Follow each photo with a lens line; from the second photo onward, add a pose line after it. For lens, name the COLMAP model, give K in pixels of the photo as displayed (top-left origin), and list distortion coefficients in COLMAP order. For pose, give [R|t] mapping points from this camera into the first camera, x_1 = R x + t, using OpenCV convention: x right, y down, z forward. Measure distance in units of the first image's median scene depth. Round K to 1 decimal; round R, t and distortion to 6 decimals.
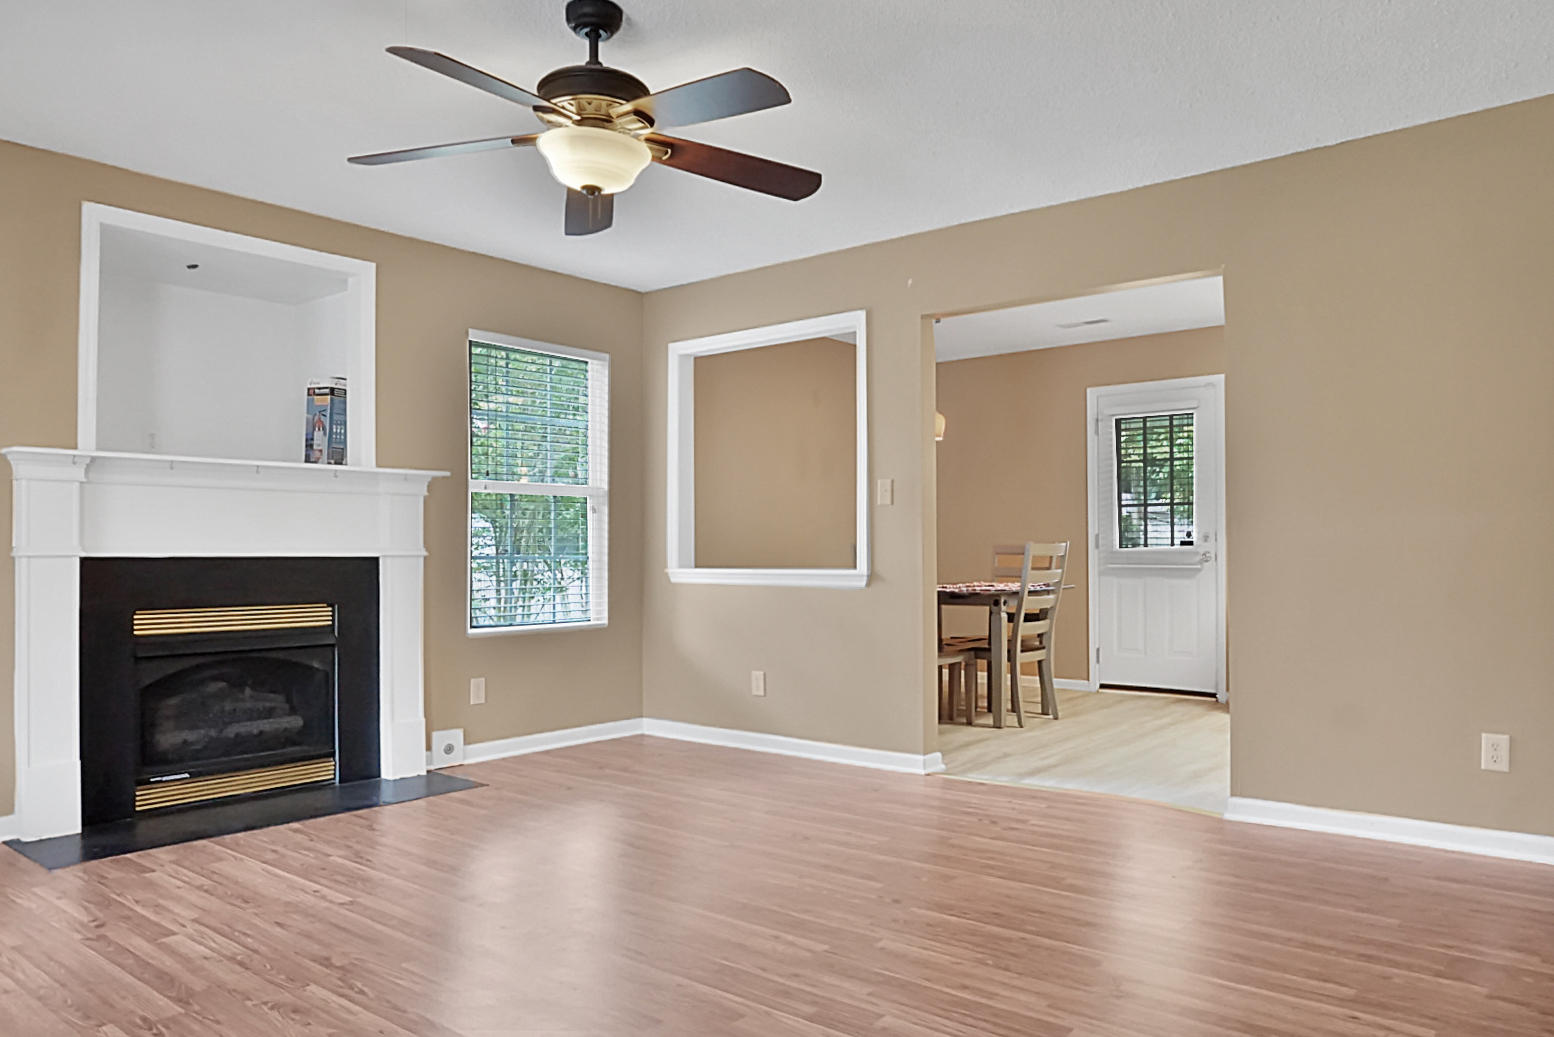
lens RADIAL K [[1086.0, 0, 777.0], [0, 1086.0, 518.5], [0, 0, 1]] dist [0.000239, 0.000536]
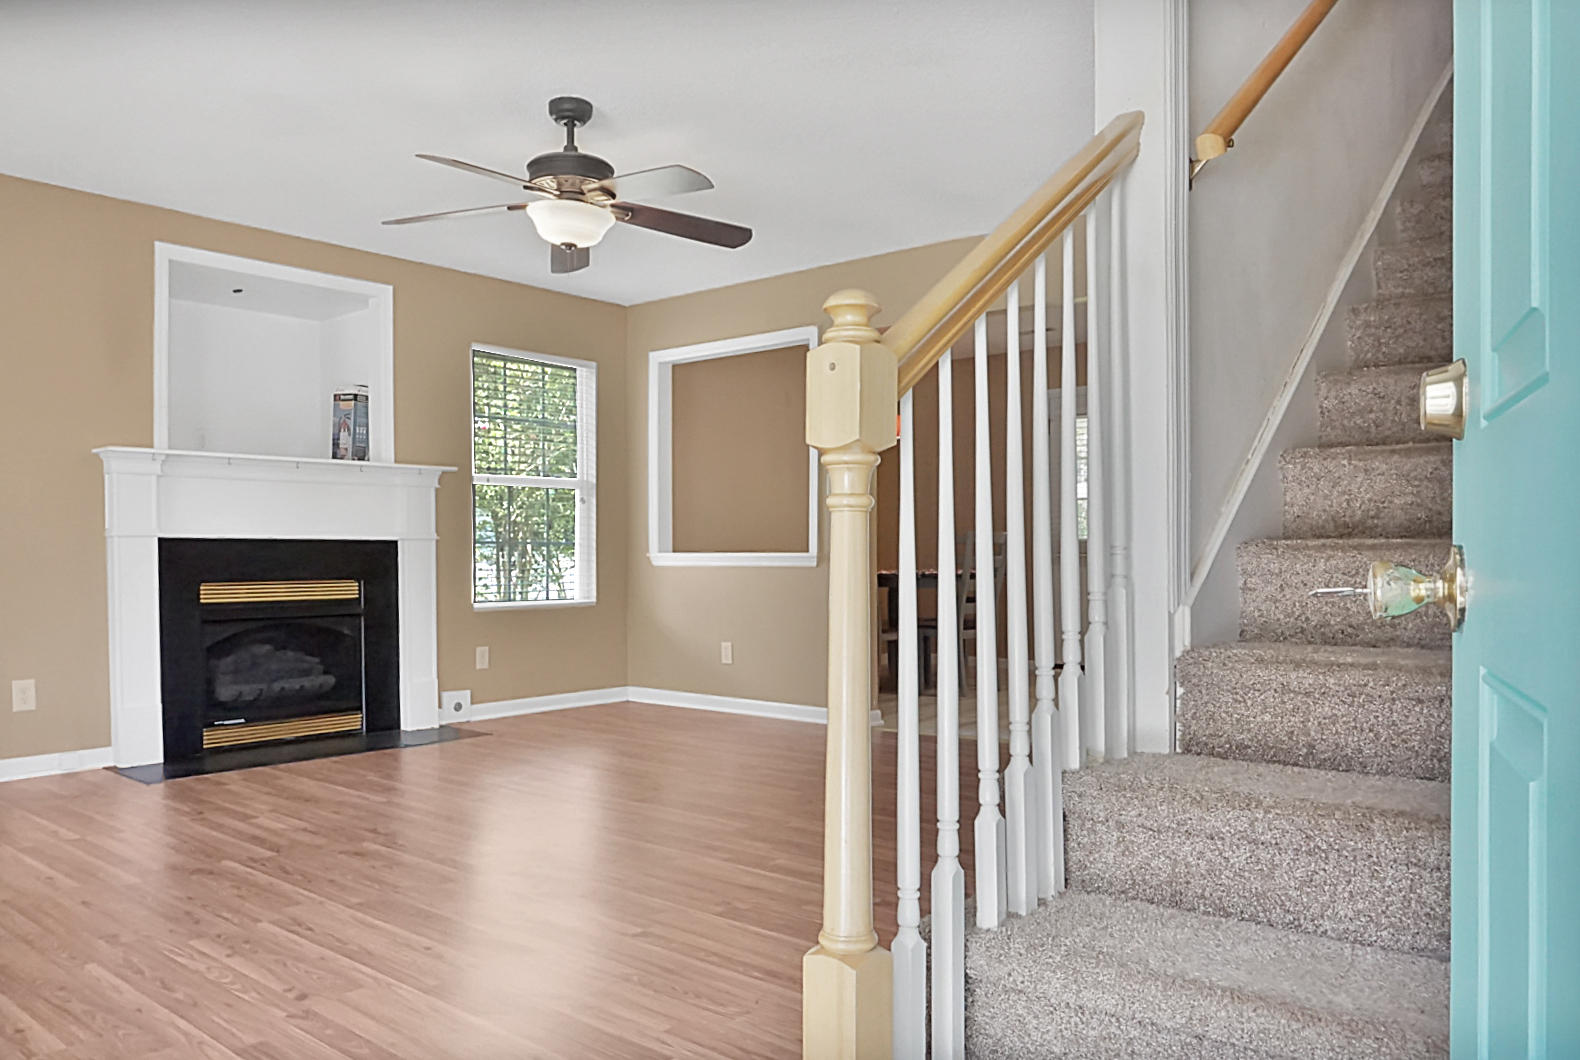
lens RADIAL K [[1153.5, 0, 750.3], [0, 1153.5, 557.3], [0, 0, 1]] dist [-0.007671, -0.003348]
pose [[0.999367, 0.001128, -0.035552, 0.056406], [0.000016, 0.999483, 0.032157, 0.014243], [0.035570, -0.032137, 0.998850, -0.225099]]
